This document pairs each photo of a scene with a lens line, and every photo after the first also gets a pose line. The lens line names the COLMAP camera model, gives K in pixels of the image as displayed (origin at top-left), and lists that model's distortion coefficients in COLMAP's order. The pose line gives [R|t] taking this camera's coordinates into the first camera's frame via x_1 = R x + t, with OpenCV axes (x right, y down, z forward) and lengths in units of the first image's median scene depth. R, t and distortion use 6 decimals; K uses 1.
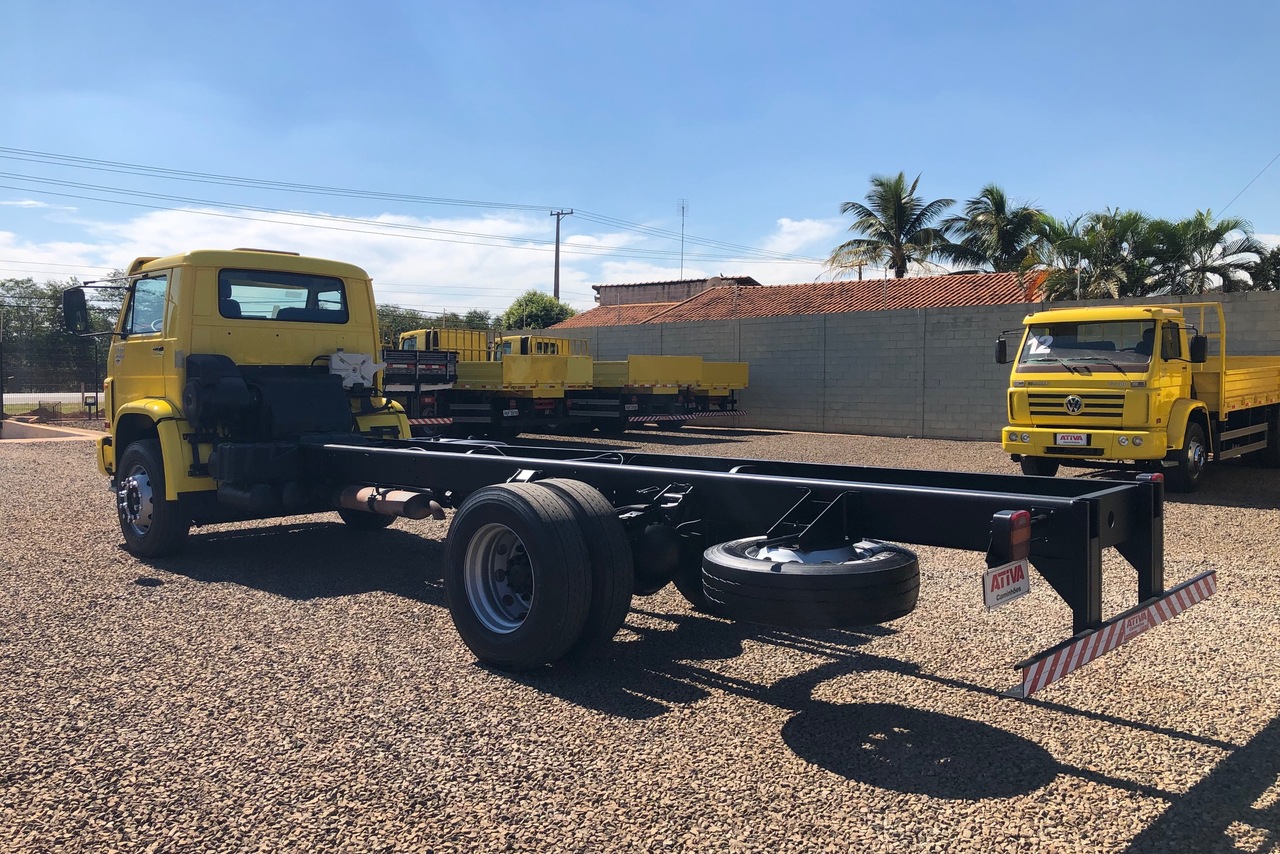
lens RADIAL K [[1023.4, 0, 639.4], [0, 1023.4, 424.5], [0, 0, 1]] dist [0.005547, 0.002464]
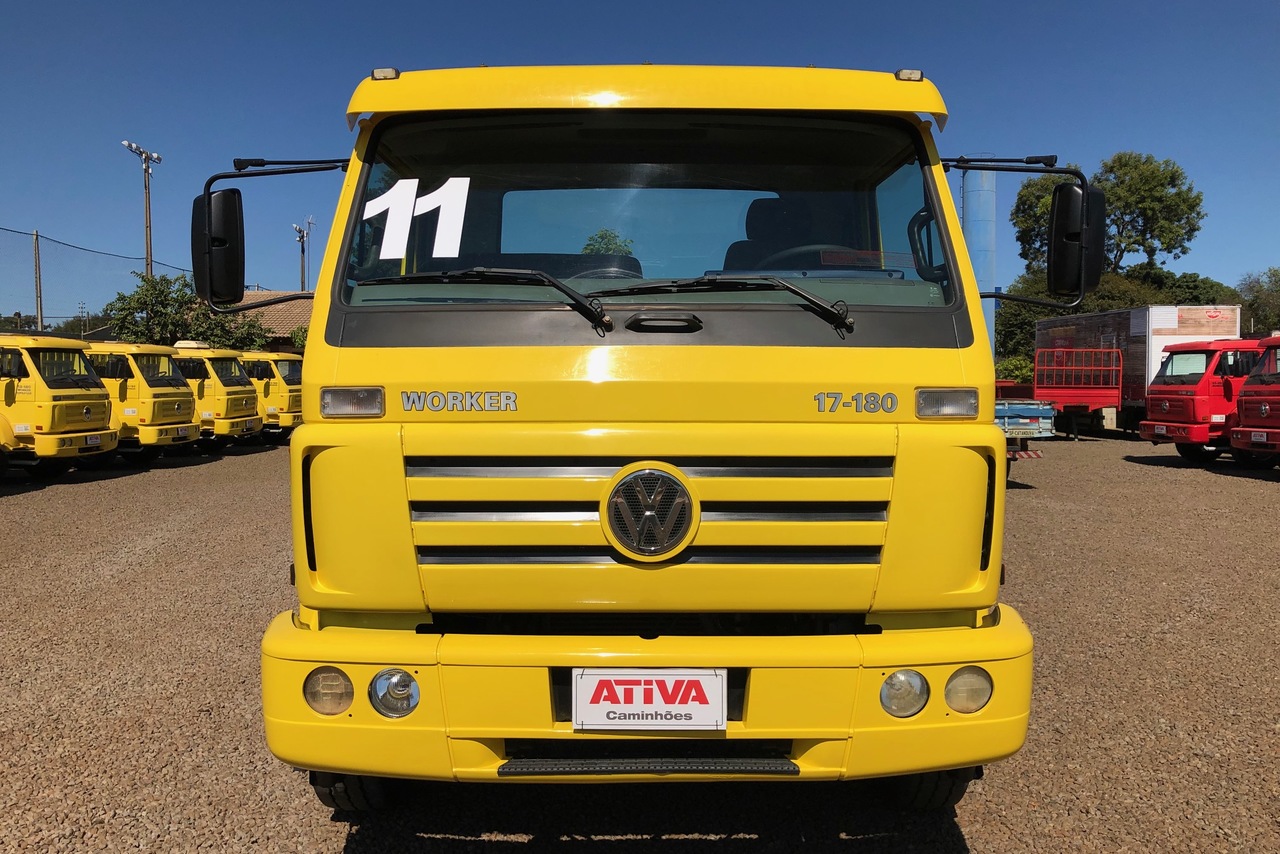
lens RADIAL K [[1023.4, 0, 640.5], [0, 1023.4, 428.1], [0, 0, 1]] dist [0.005547, 0.002464]
pose [[0.741337, -0.025837, 0.670636, 0.299009], [0.025453, 0.999622, 0.010375, -0.036647], [-0.670650, 0.009378, 0.741714, 0.869453]]
